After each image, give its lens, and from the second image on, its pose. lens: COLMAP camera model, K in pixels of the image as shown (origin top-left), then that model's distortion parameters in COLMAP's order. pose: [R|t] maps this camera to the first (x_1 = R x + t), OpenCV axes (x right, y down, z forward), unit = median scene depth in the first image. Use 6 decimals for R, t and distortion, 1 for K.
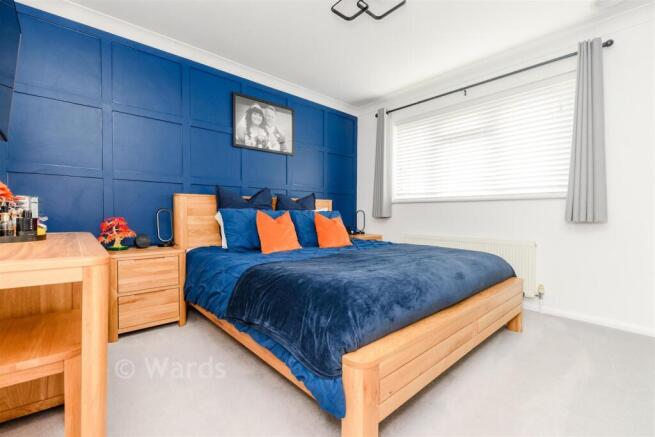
lens RADIAL K [[284.4, 0, 327.5], [0, 284.4, 218.5], [0, 0, 1]] dist [0.000350, 0.000025]
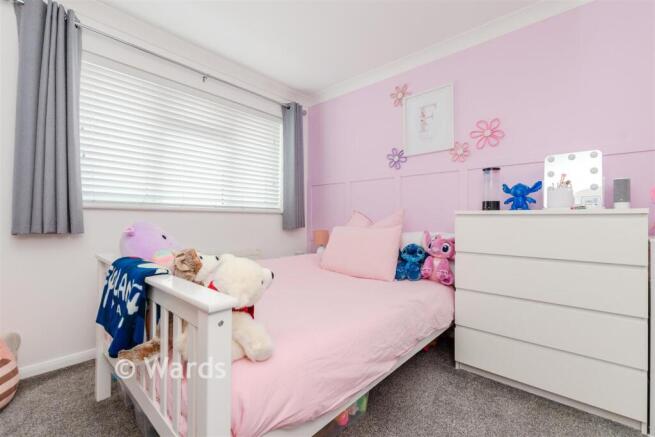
lens RADIAL K [[284.4, 0, 327.5], [0, 284.4, 218.5], [0, 0, 1]] dist [0.000350, 0.000025]
pose [[-0.106292, 0.007553, 0.994306, -0.446589], [0.014388, 0.999878, -0.006057, -0.025783], [-0.994231, 0.013662, -0.106388, 0.686161]]
